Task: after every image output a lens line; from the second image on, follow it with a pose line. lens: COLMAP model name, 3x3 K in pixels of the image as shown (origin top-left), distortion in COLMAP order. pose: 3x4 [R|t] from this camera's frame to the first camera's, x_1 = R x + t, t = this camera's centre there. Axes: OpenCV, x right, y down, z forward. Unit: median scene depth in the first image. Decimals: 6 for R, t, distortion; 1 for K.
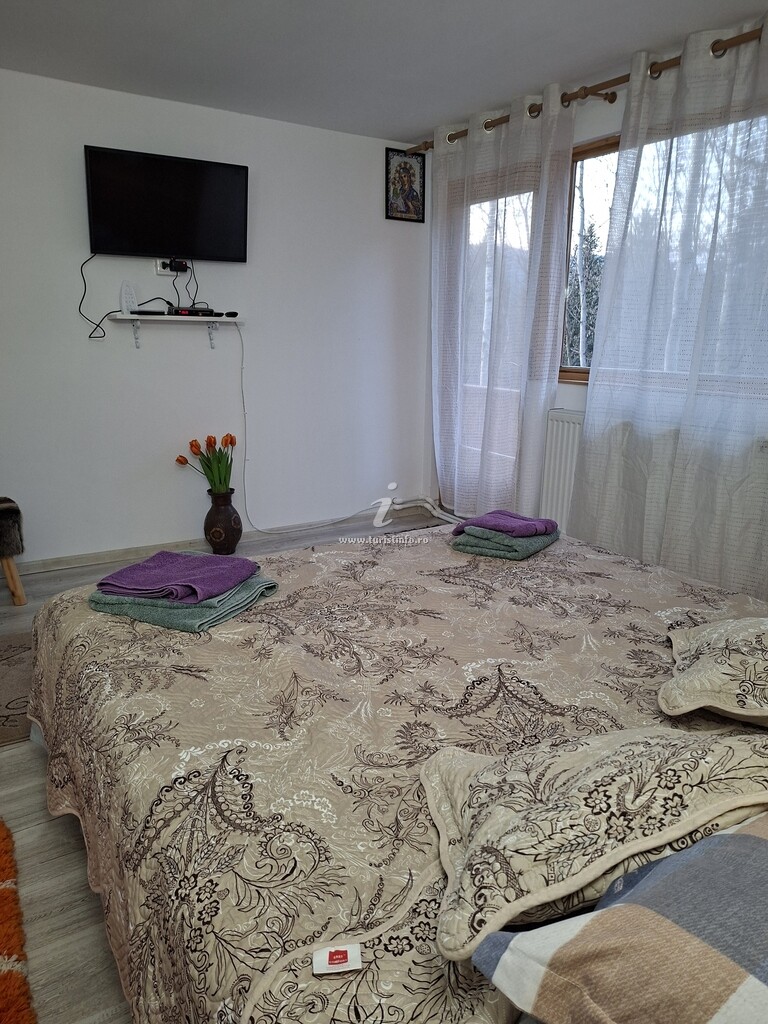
lens RADIAL K [[710.6, 0, 386.3], [0, 710.6, 507.6], [0, 0, 1]] dist [0.050370, -0.005975]
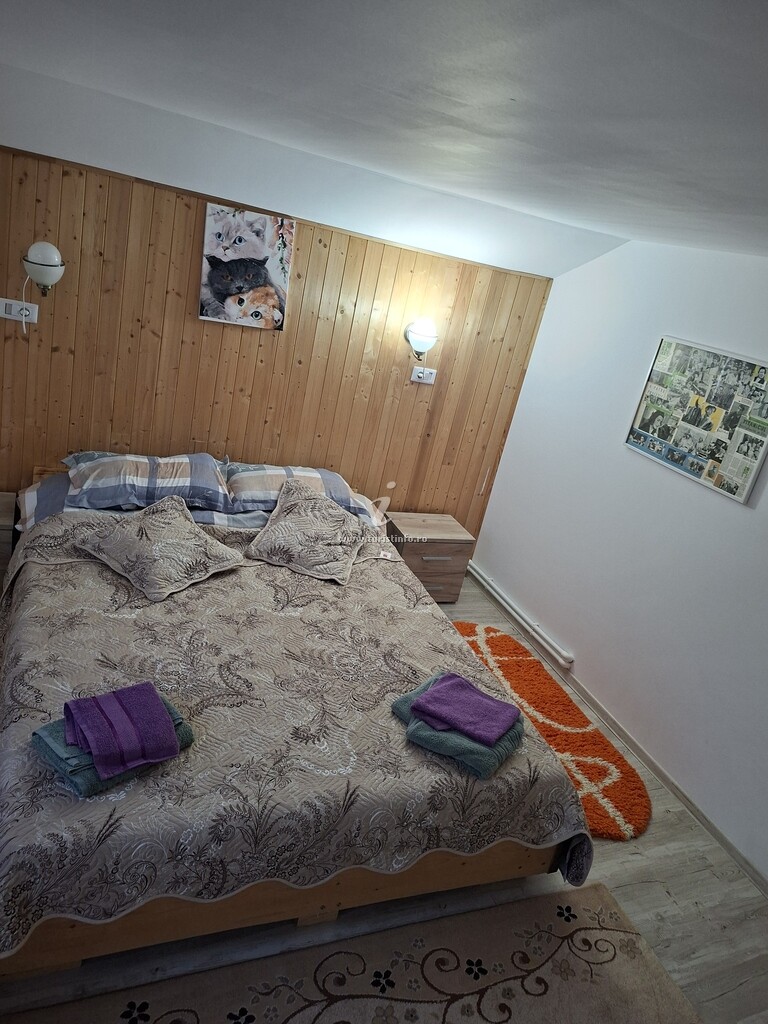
lens RADIAL K [[710.6, 0, 384.0], [0, 710.6, 510.4], [0, 0, 1]] dist [0.050370, -0.005975]
pose [[-0.959205, -0.265133, 0.098134, -0.096919], [-0.167203, 0.811928, 0.559299, -0.484321], [-0.227967, 0.520074, -0.823137, 1.047952]]
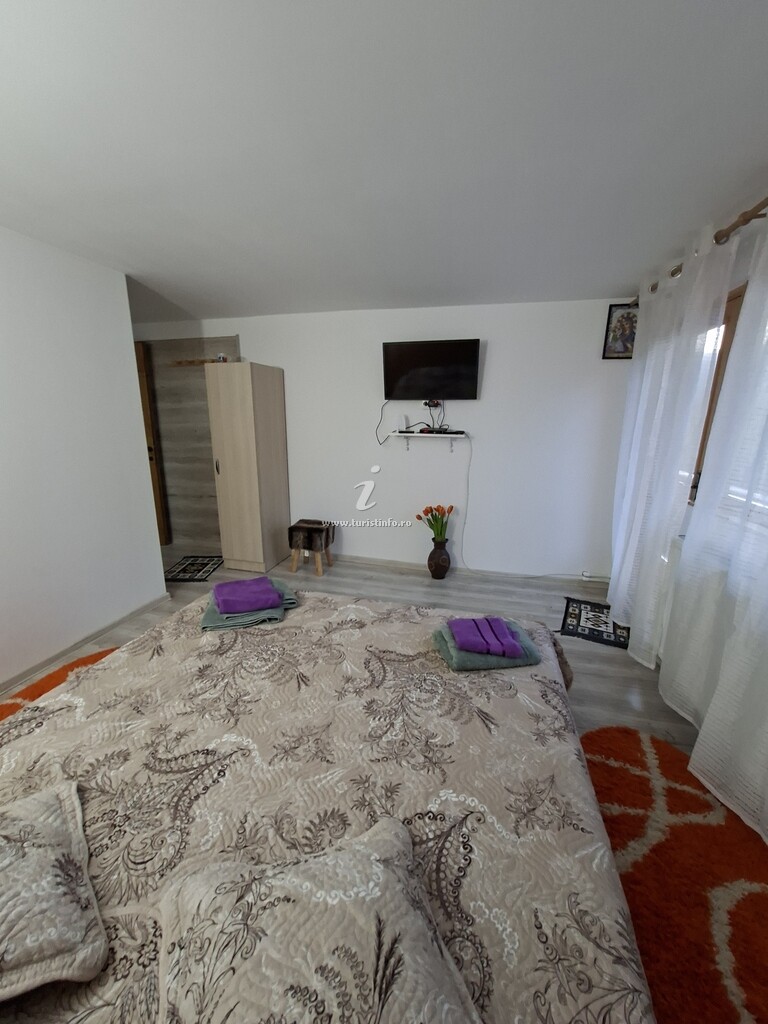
lens RADIAL K [[399.9, 0, 378.2], [0, 399.9, 517.6], [0, 0, 1]] dist [-0.004362, -0.000046]
pose [[0.680073, 0.183917, -0.709701, 0.340617], [-0.184187, 0.979837, 0.077424, -0.129276], [0.709631, 0.078063, 0.700236, 0.286727]]
